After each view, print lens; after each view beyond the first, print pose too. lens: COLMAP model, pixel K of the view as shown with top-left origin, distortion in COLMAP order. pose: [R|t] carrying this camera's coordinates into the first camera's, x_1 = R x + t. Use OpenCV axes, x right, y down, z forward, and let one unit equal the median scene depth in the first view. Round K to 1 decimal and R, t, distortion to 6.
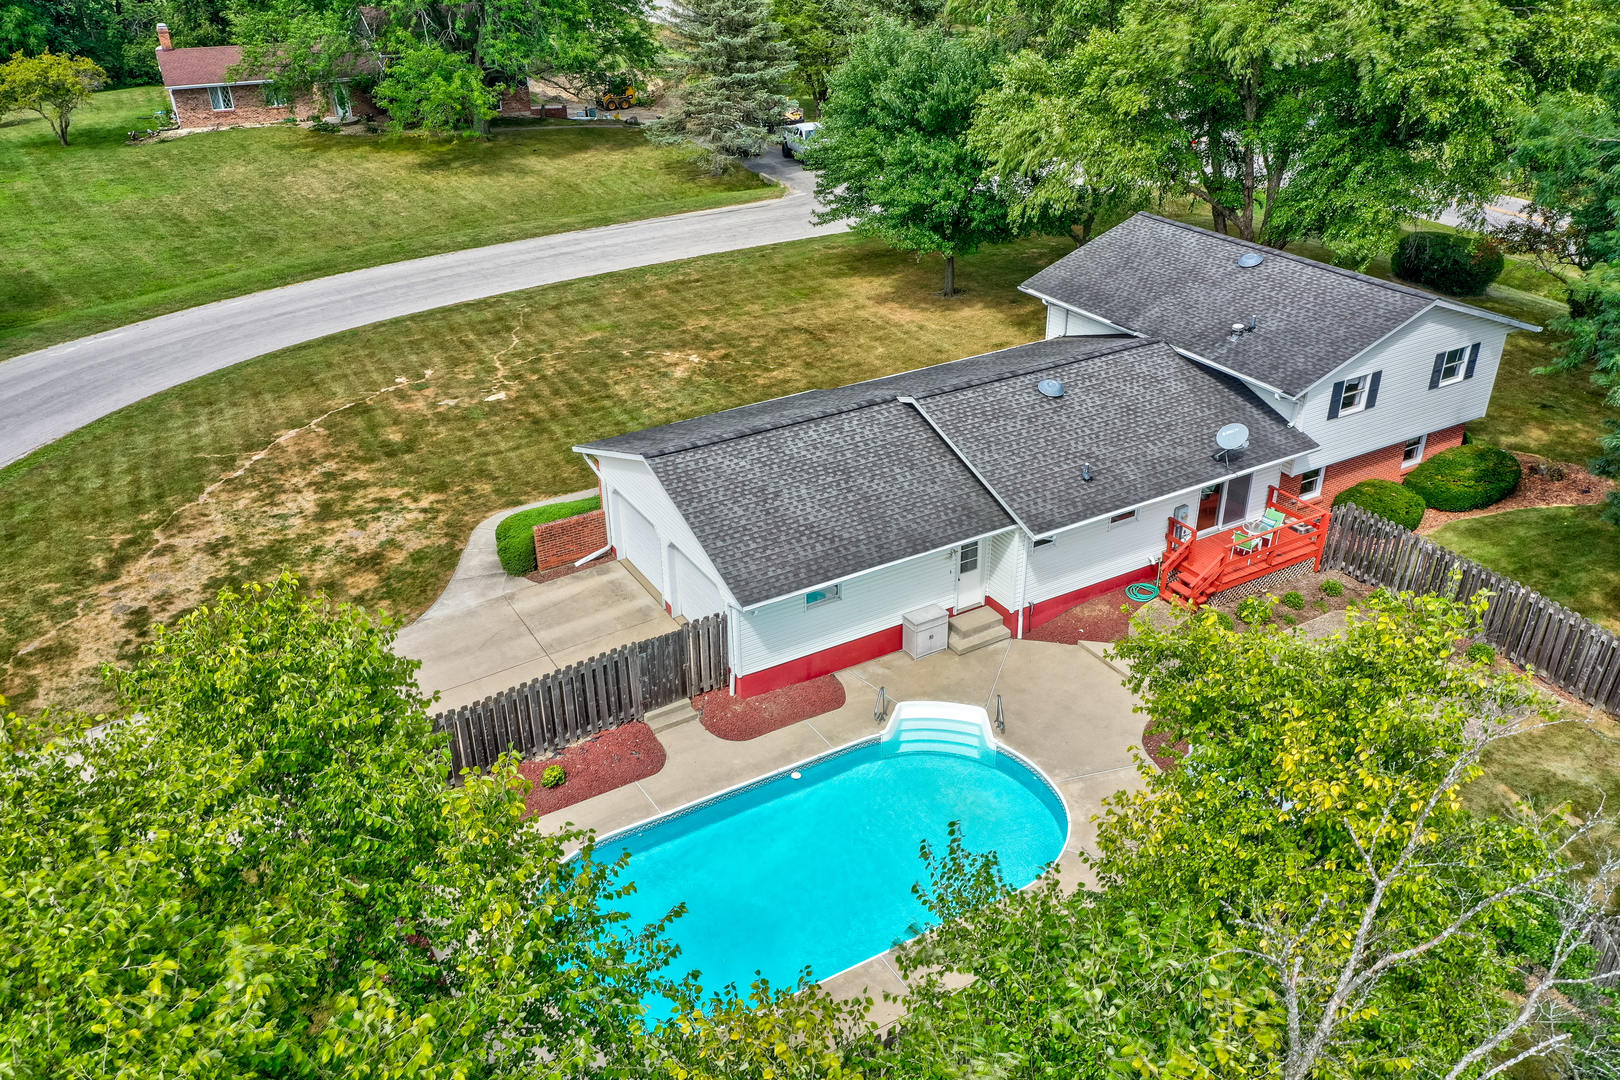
lens RADIAL K [[1249.9, 0, 809.7], [0, 1249.9, 559.7], [0, 0, 1]] dist [0.016113, 0.030328]
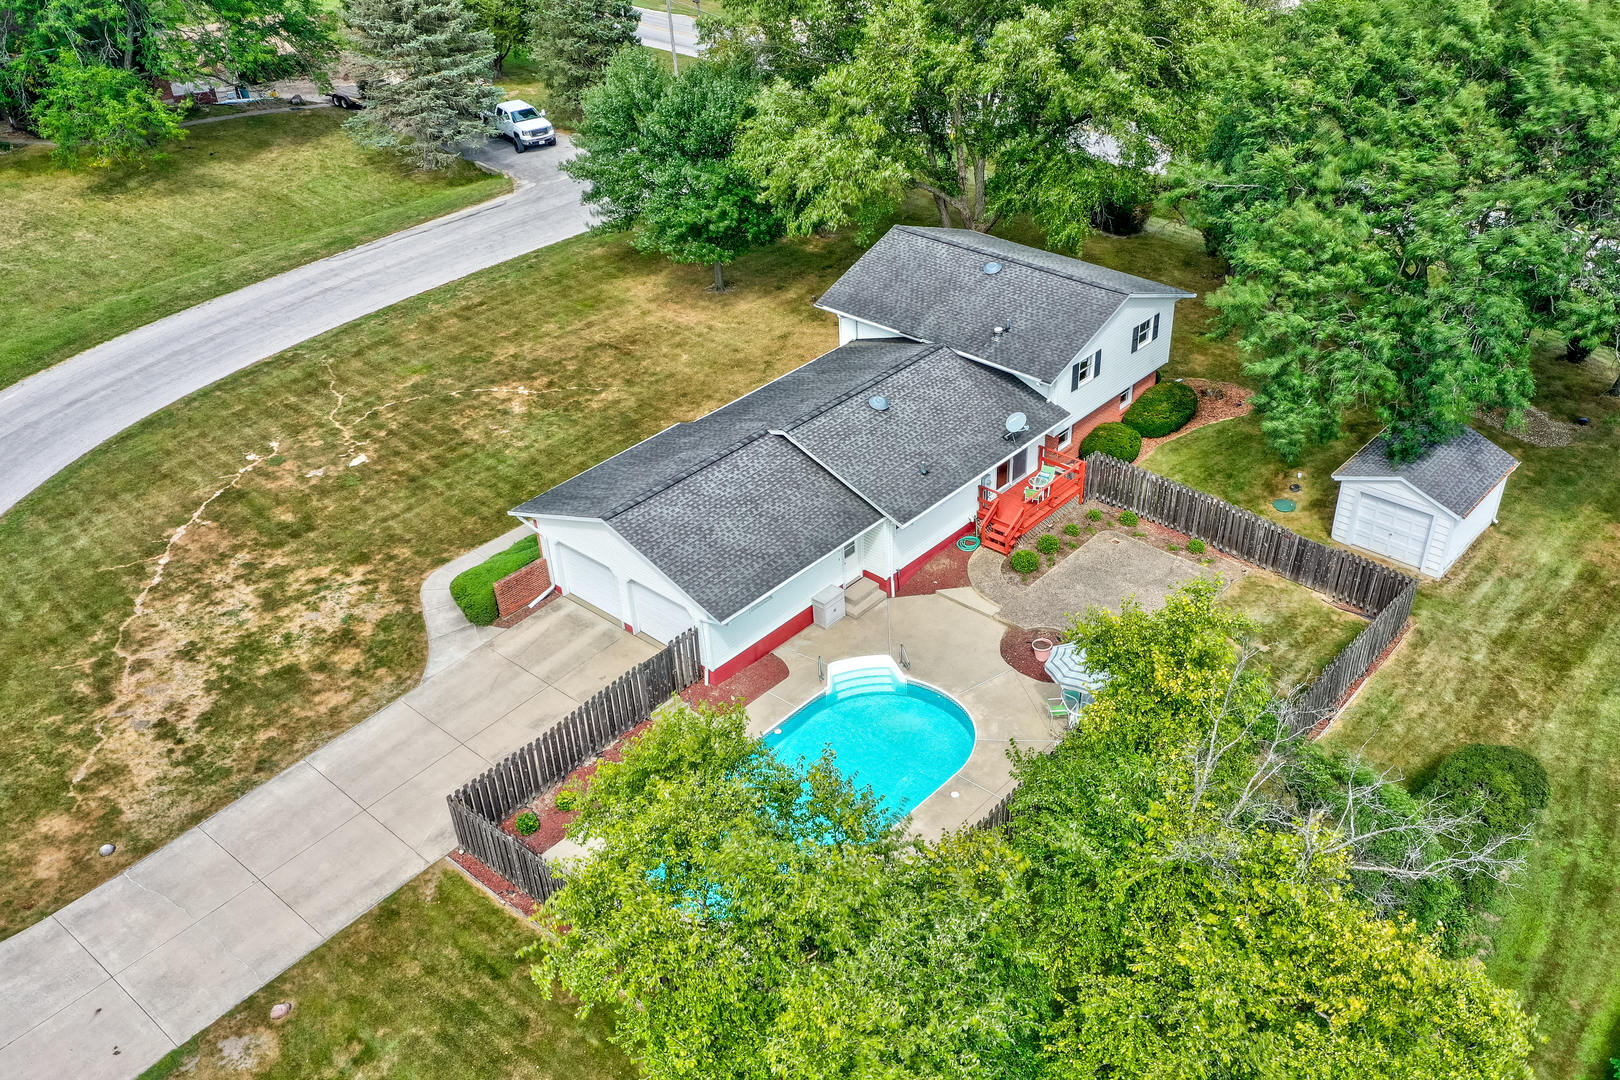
lens RADIAL K [[1348.0, 0, 883.4], [0, 1348.0, 633.5], [0, 0, 1]] dist [0.010010, 0.035605]
pose [[0.941214, -0.205115, 0.268410, -0.211957], [0.169177, 0.973945, 0.151033, -0.105896], [-0.292396, -0.096745, 0.951391, -0.334937]]
